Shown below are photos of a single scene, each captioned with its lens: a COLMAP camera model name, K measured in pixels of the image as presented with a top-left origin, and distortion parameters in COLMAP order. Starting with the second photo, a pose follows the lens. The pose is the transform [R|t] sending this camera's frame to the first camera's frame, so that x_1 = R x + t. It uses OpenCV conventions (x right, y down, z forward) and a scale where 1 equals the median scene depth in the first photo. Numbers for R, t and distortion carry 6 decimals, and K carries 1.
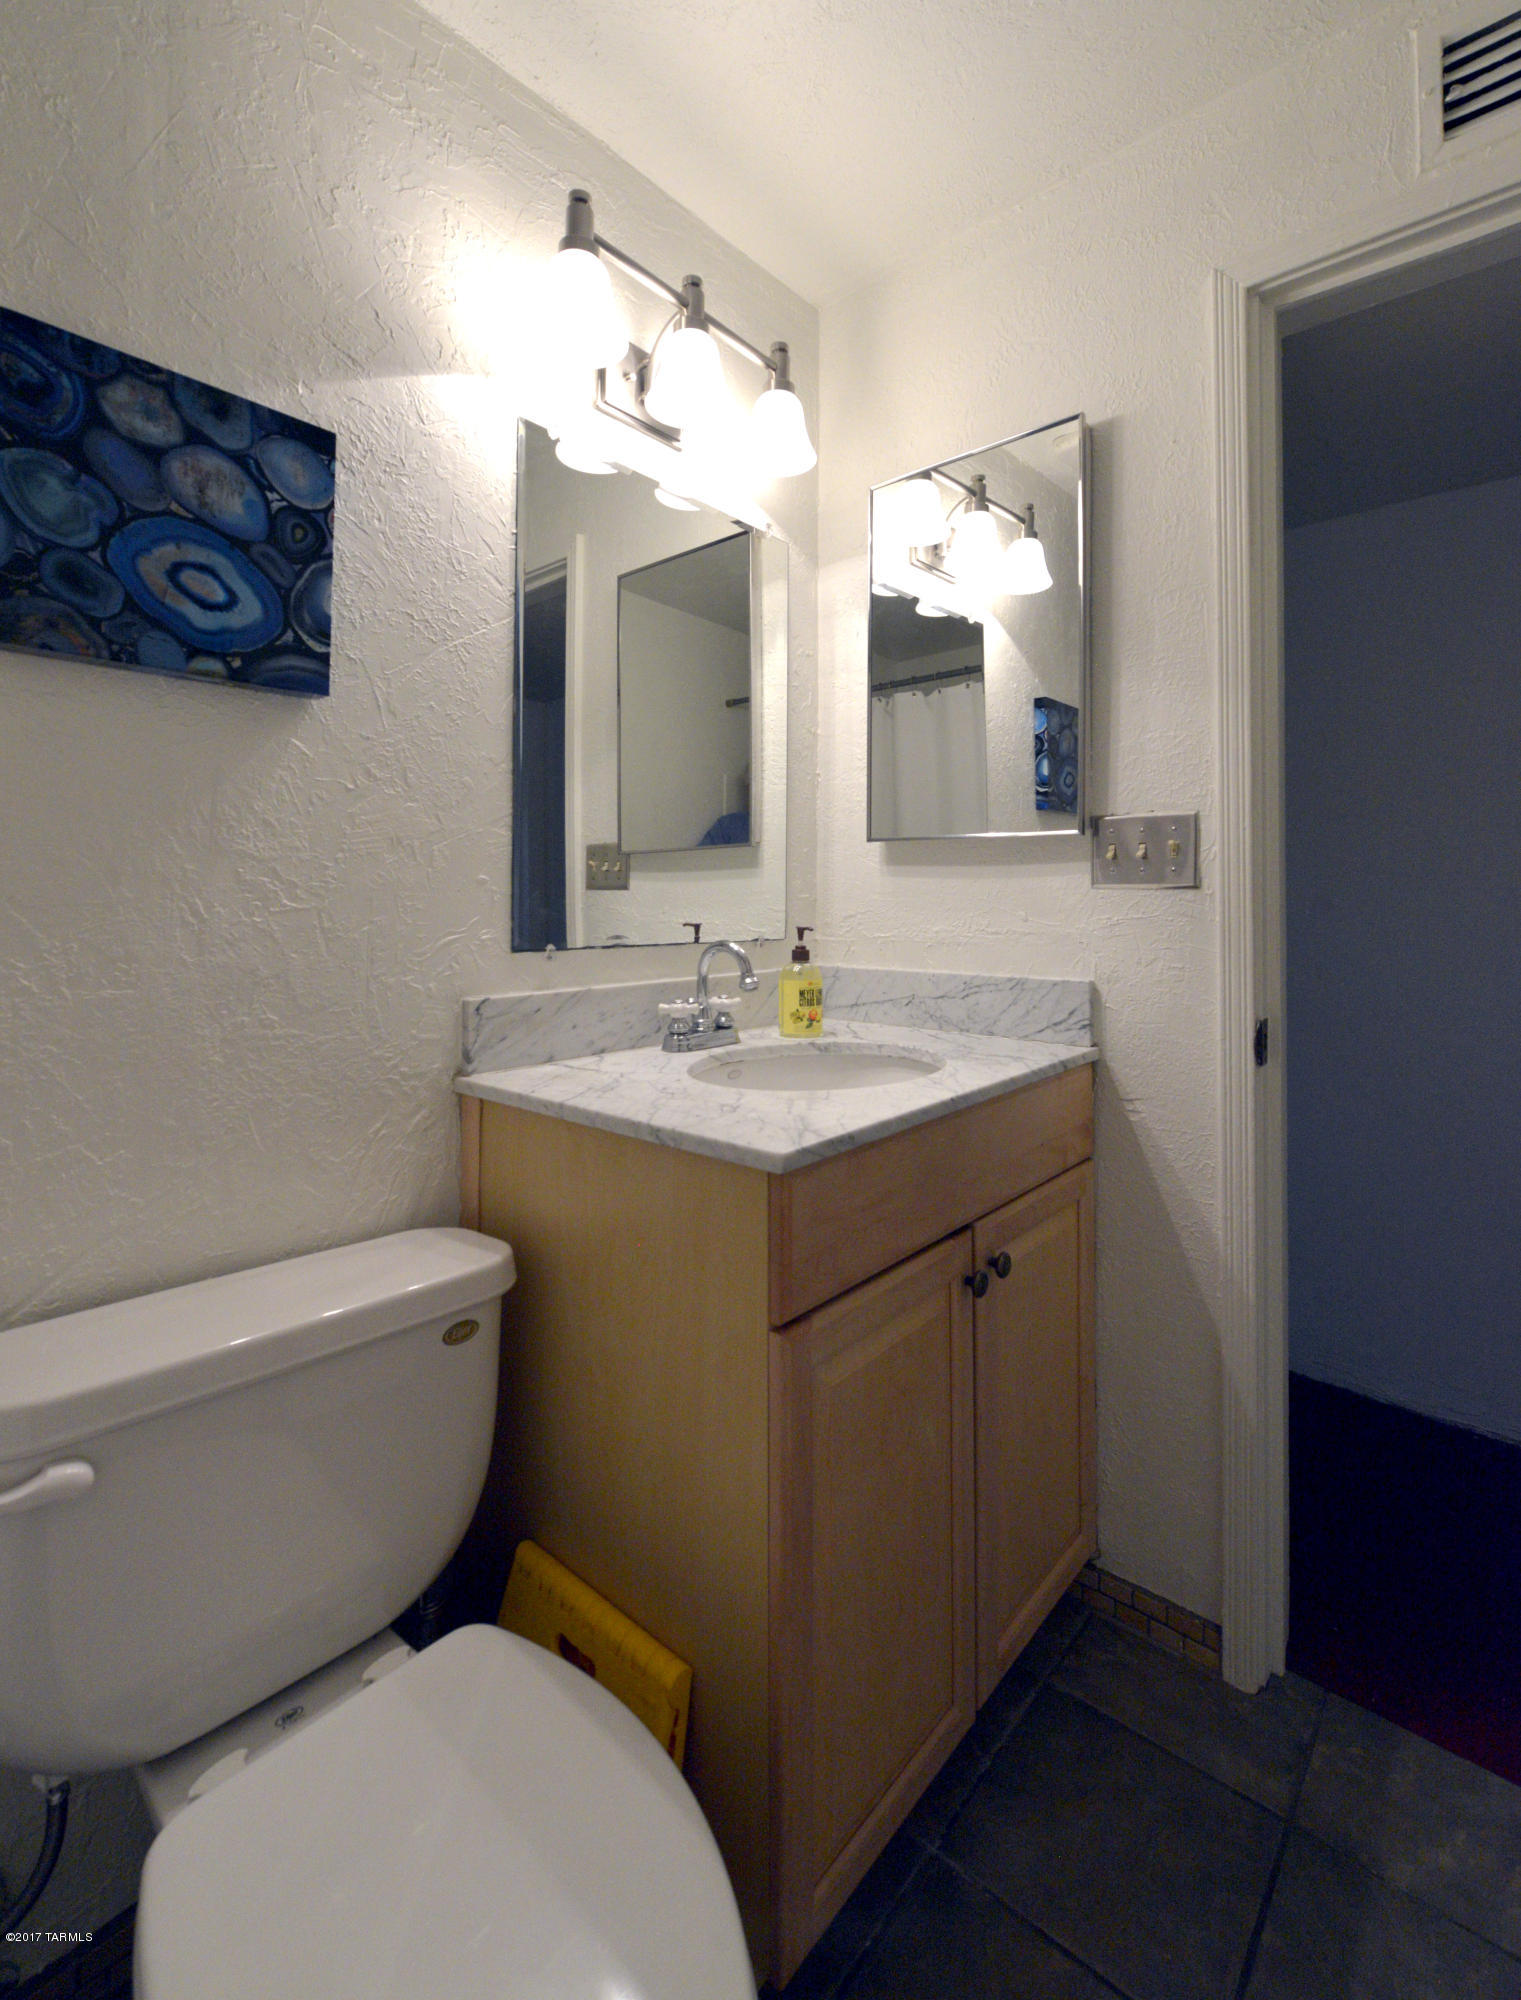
lens RADIAL K [[909.1, 0, 755.6], [0, 909.1, 996.7], [0, 0, 1]] dist [-0.000217, -0.000637]
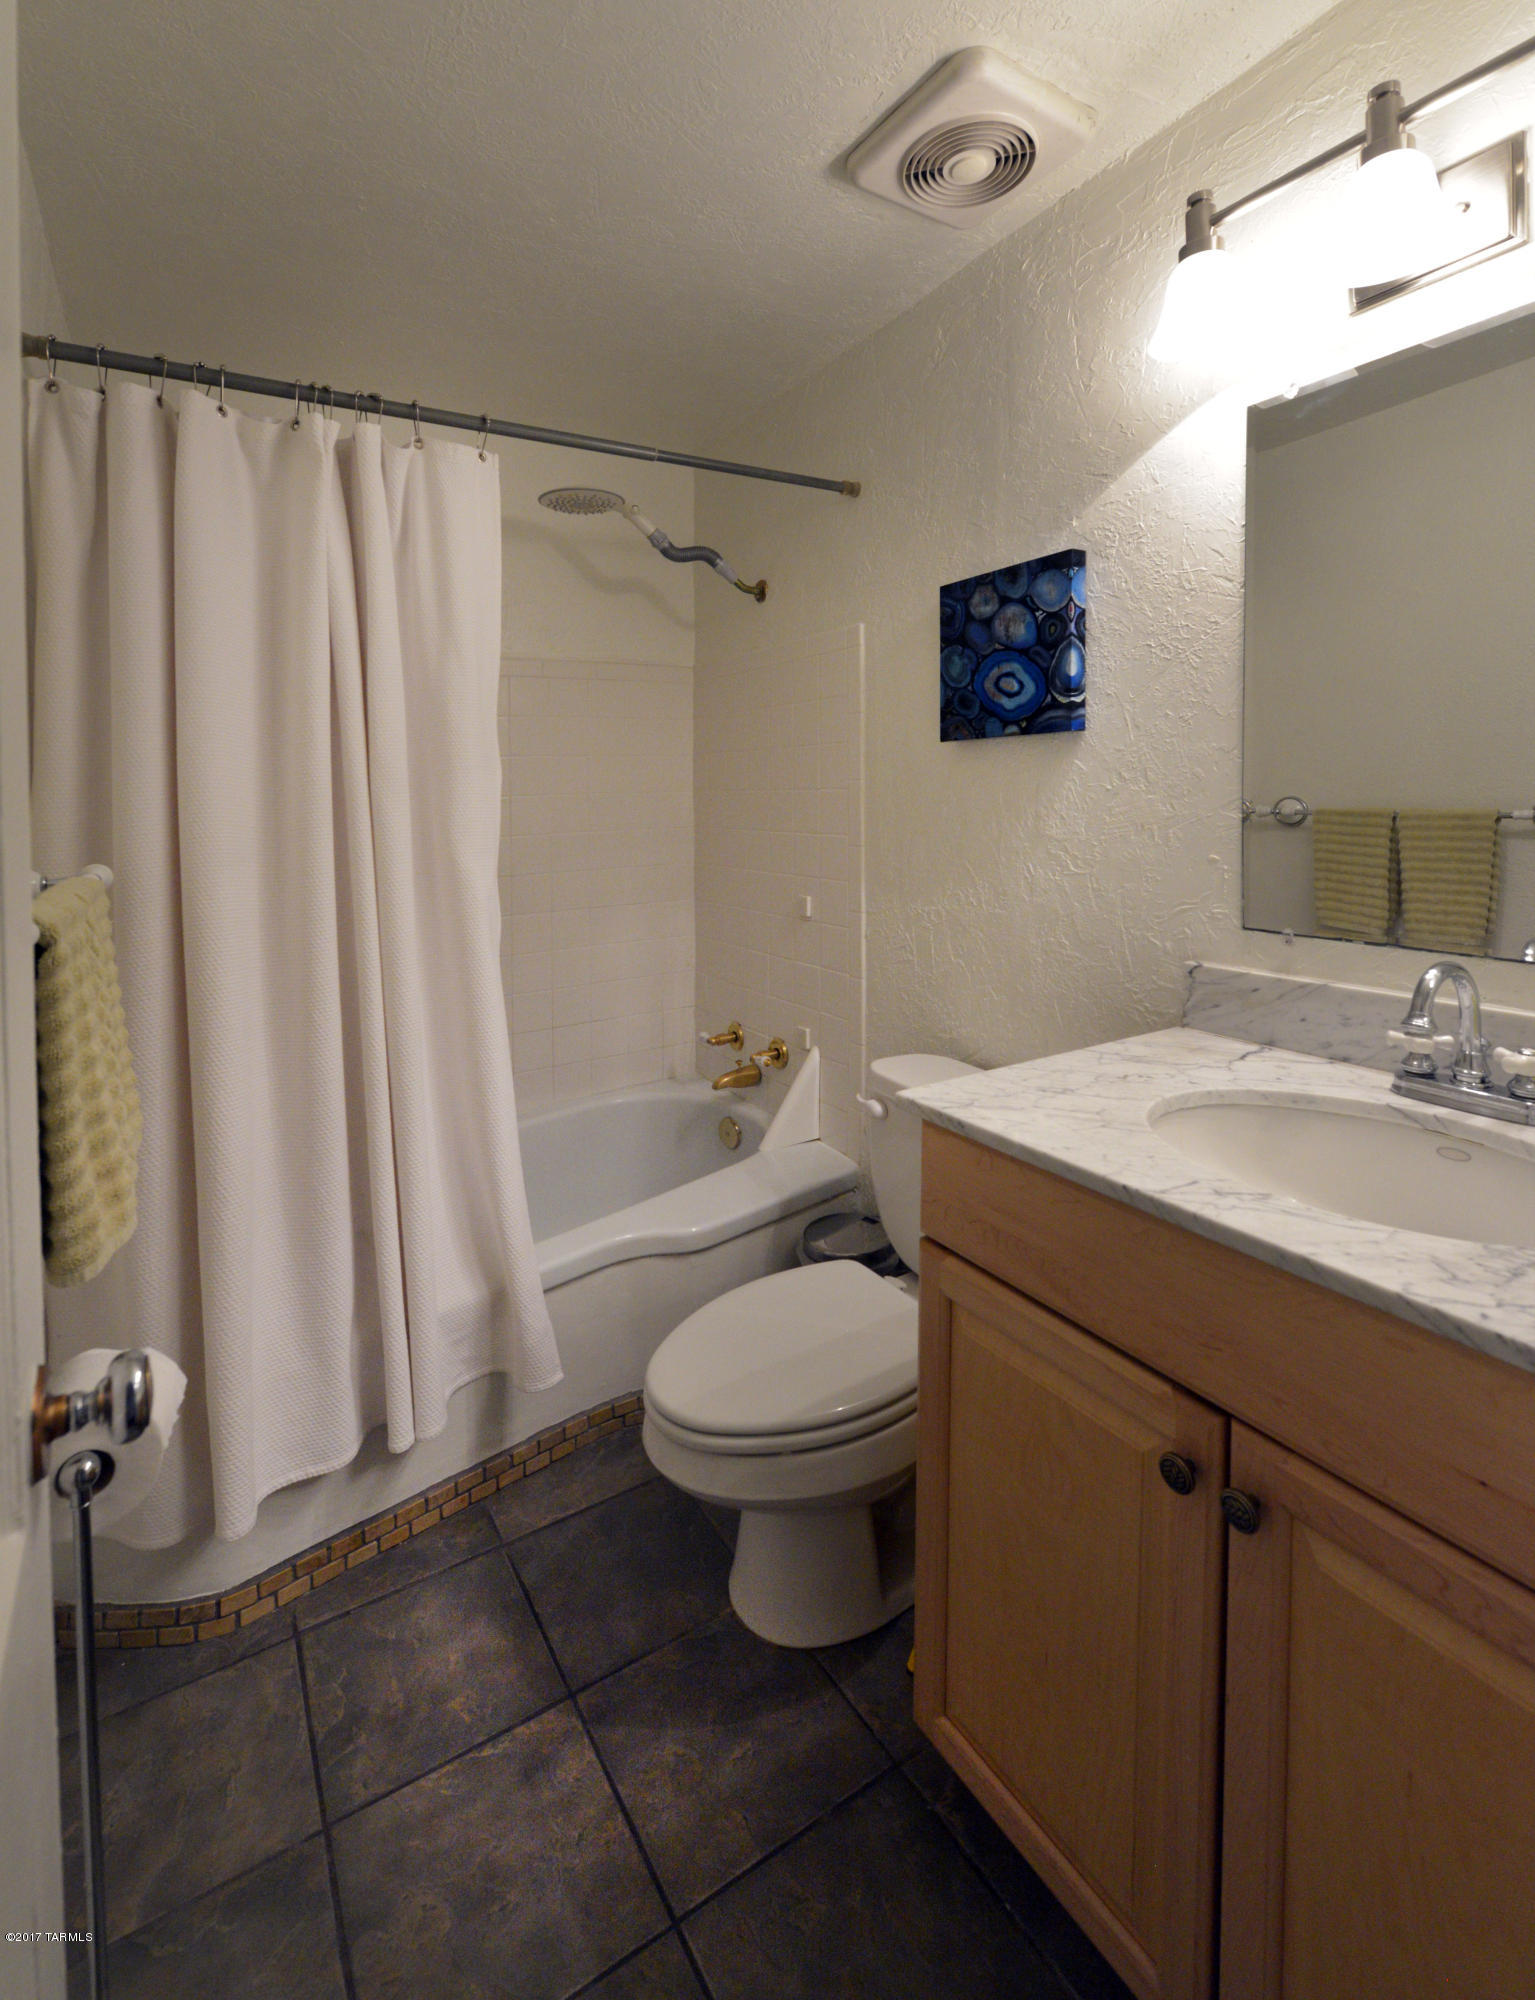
lens RADIAL K [[909.1, 0, 762.8], [0, 909.1, 1003.3], [0, 0, 1]] dist [-0.000217, -0.000637]
pose [[-0.287089, 0.222034, -0.931816, 1.234635], [-0.085905, 0.962878, 0.255902, -0.260861], [0.954044, 0.153515, -0.257358, 1.054736]]
